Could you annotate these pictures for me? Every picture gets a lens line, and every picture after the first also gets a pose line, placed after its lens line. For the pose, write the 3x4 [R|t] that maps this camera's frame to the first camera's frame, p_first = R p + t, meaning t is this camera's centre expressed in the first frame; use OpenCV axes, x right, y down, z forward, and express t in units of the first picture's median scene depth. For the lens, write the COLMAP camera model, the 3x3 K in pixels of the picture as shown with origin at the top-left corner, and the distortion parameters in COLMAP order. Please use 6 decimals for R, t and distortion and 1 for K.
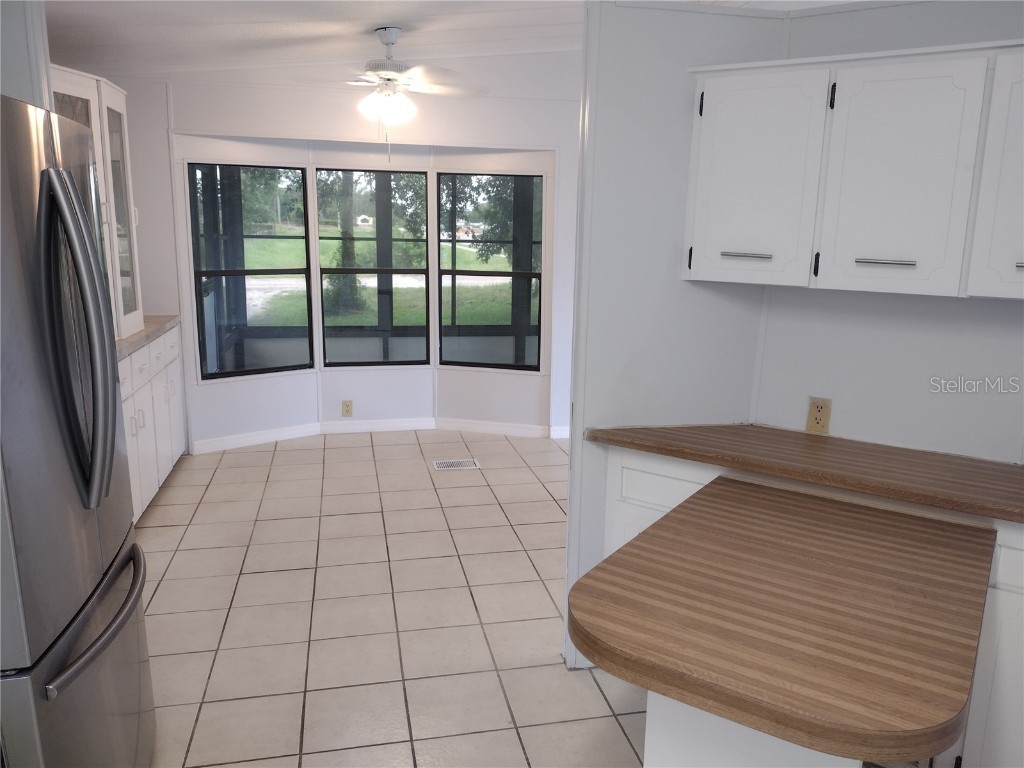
lens RADIAL K [[774.5, 0, 512.0], [0, 774.5, 384.0], [0, 0, 1]] dist [0.059955, -0.091193]
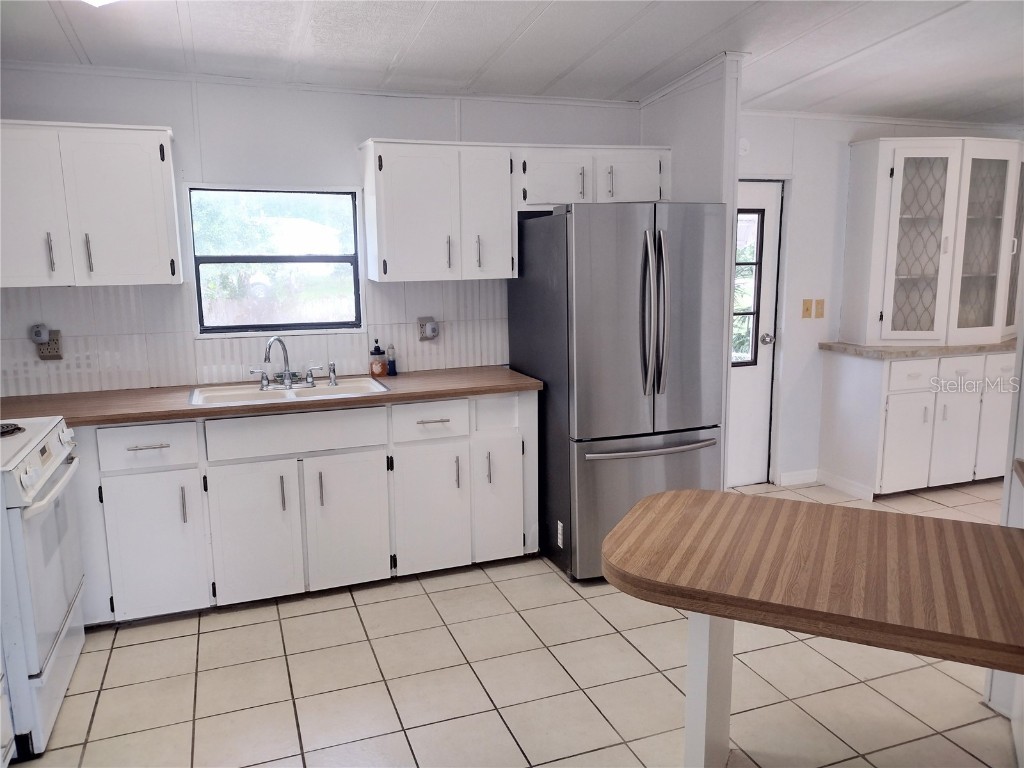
lens RADIAL K [[774.5, 0, 512.0], [0, 774.5, 384.0], [0, 0, 1]] dist [0.059955, -0.091193]
pose [[0.131991, 0.148461, -0.980070, 1.020074], [-0.185695, 0.974920, 0.122673, -0.037379], [0.973702, 0.165803, 0.156249, 0.250728]]
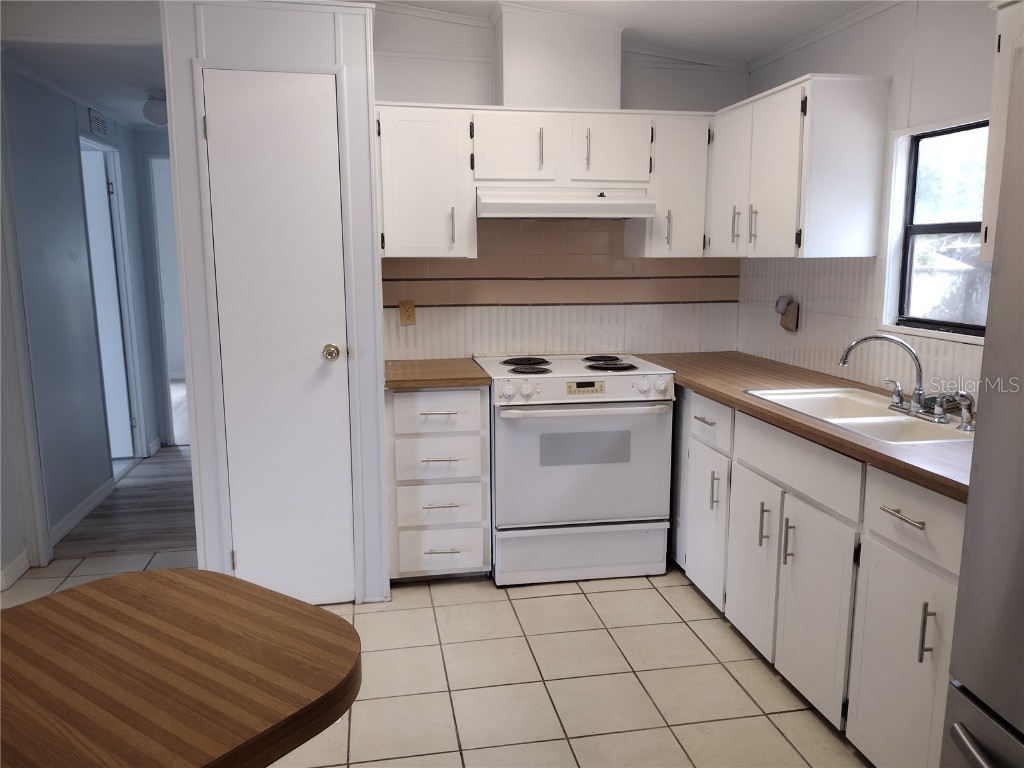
lens RADIAL K [[774.5, 0, 512.0], [0, 774.5, 384.0], [0, 0, 1]] dist [0.059955, -0.091193]
pose [[-0.999044, -0.021629, 0.037982, -0.074387], [-0.006283, 0.931022, 0.364910, -0.186647], [-0.043254, 0.364323, -0.930268, 1.085927]]
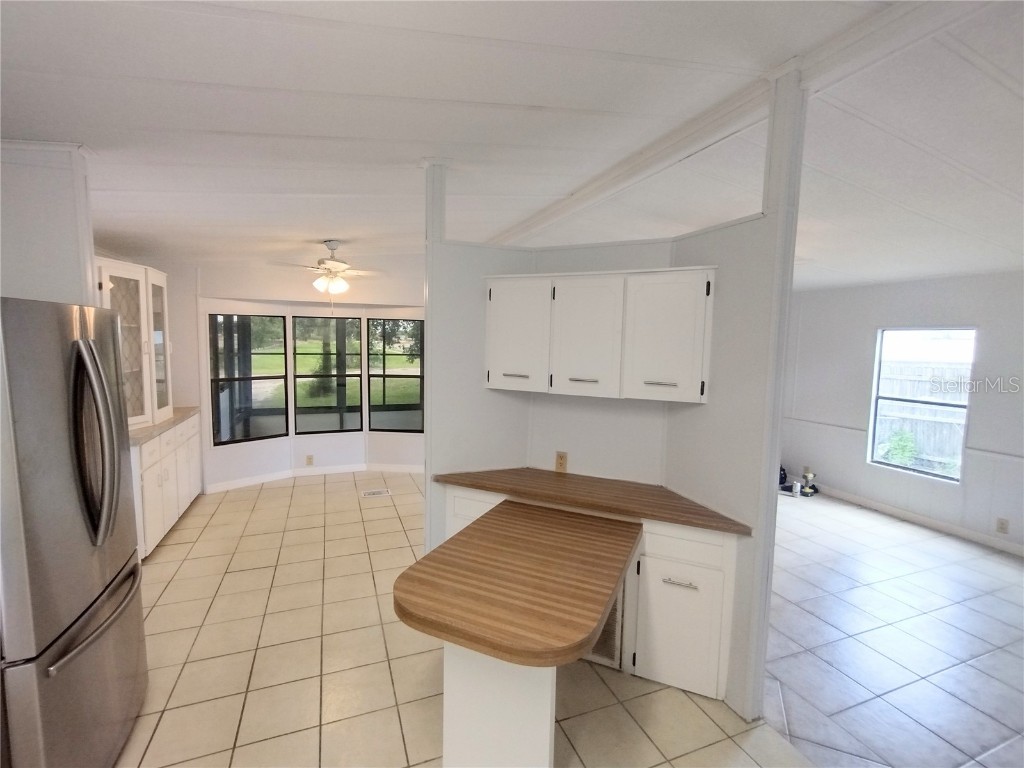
lens RADIAL K [[465.6, 0, 505.2], [0, 465.6, 381.0], [0, 0, 1]] dist [-0.012061, 0.006734]
pose [[0.989349, -0.015599, 0.144724, 0.116734], [0.031254, 0.993817, -0.106543, -0.036531], [-0.142168, 0.109932, 0.983719, -0.069415]]
